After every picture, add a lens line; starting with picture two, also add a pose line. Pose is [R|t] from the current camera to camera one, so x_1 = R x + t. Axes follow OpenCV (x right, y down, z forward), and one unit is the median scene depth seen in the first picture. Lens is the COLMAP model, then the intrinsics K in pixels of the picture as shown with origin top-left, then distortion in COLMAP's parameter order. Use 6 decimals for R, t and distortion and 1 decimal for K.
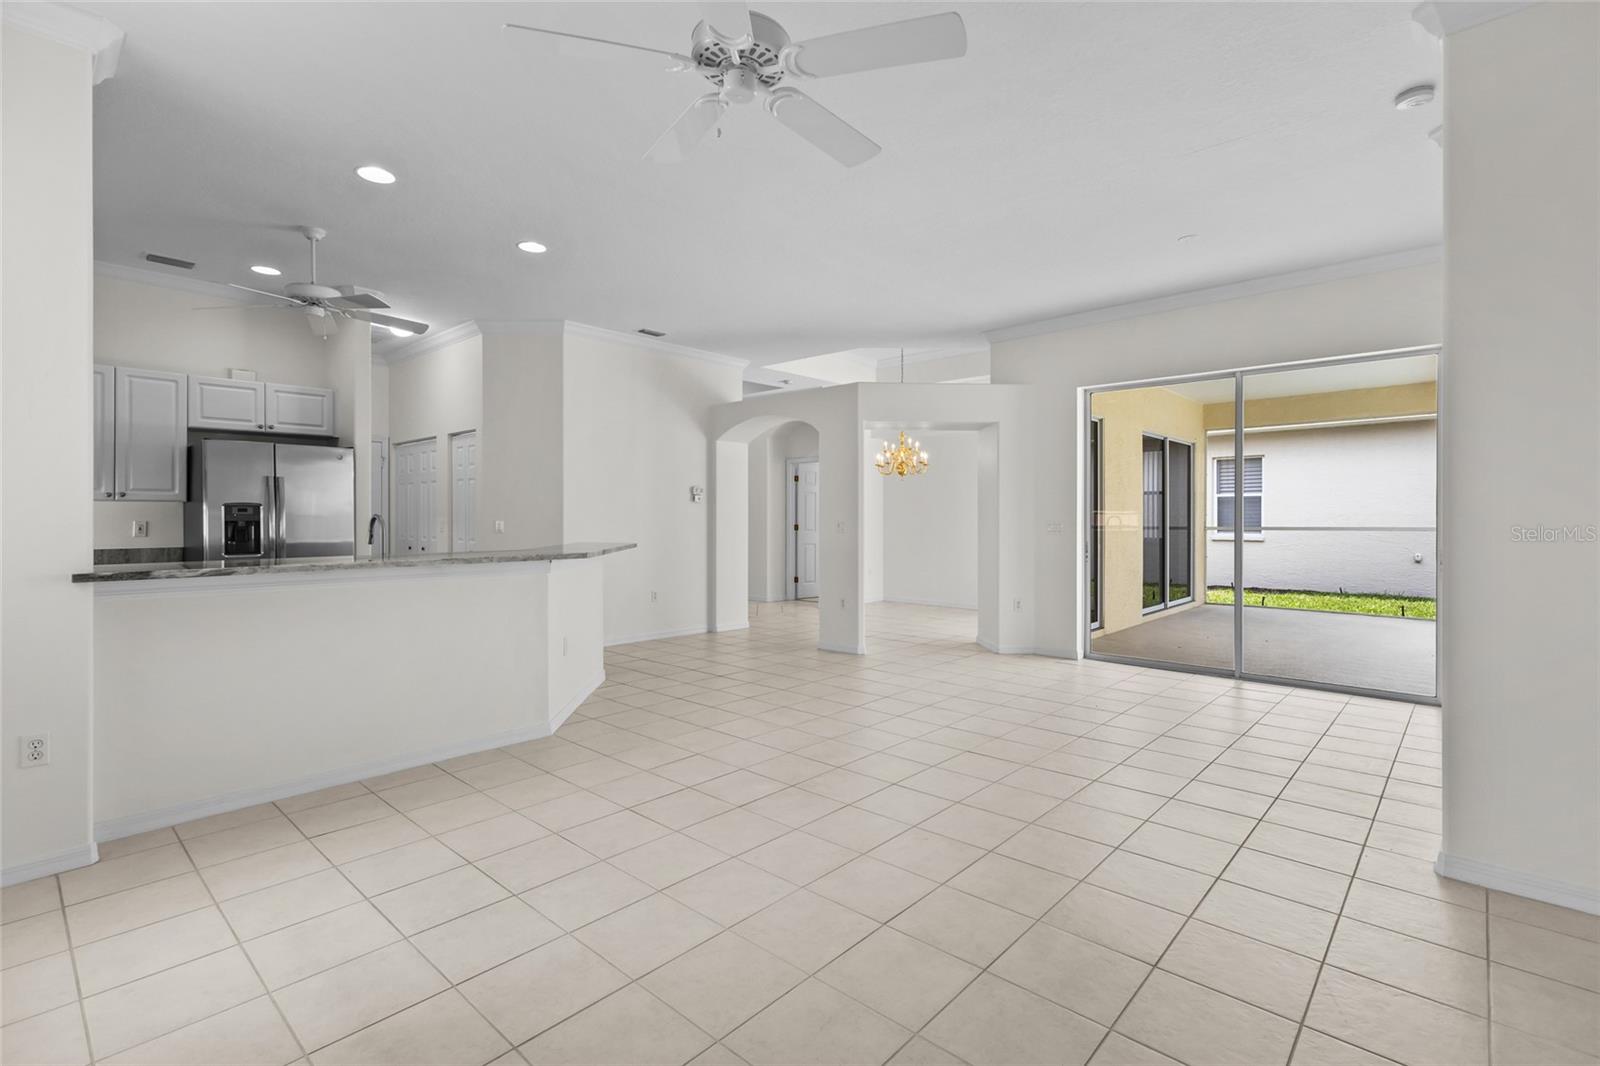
lens RADIAL K [[738.7, 0, 800.8], [0, 738.7, 519.9], [0, 0, 1]] dist [0.004032, 0.000257]
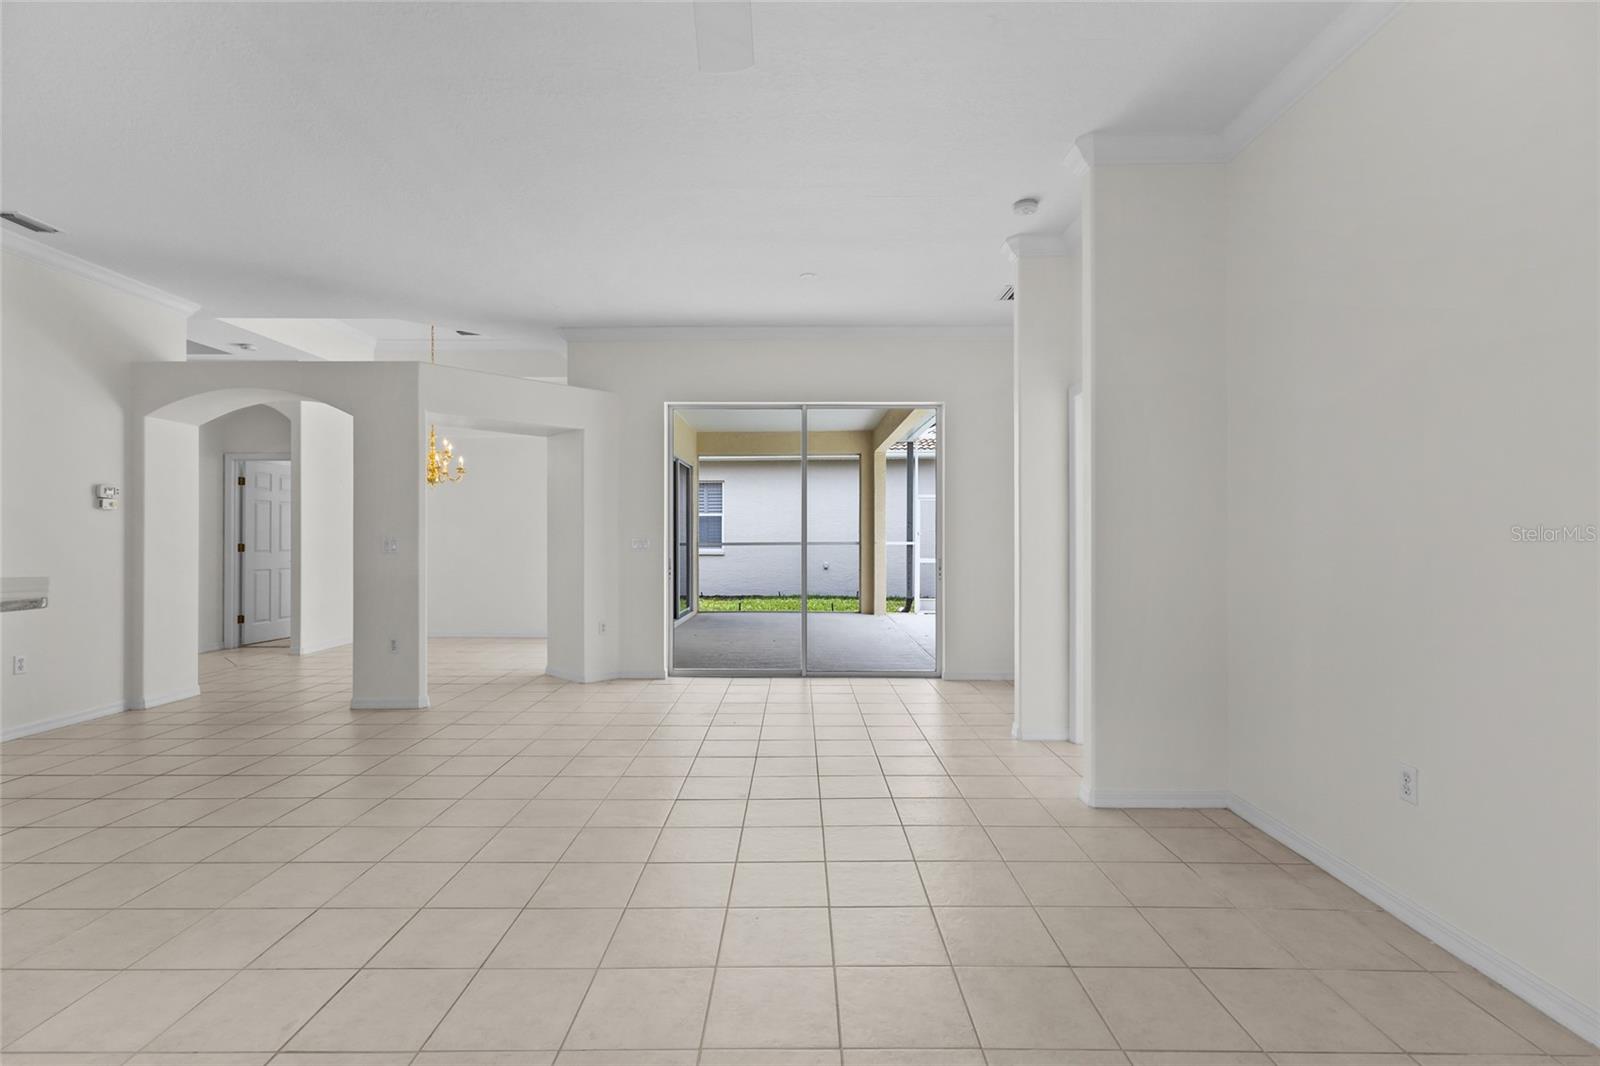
lens RADIAL K [[738.7, 0, 805.4], [0, 738.7, 530.0], [0, 0, 1]] dist [0.004032, 0.000257]
pose [[0.742643, 0.004280, 0.669674, -0.119335], [0.002458, 0.999955, -0.009116, 0.000987], [-0.669683, 0.008416, 0.742599, 0.117609]]
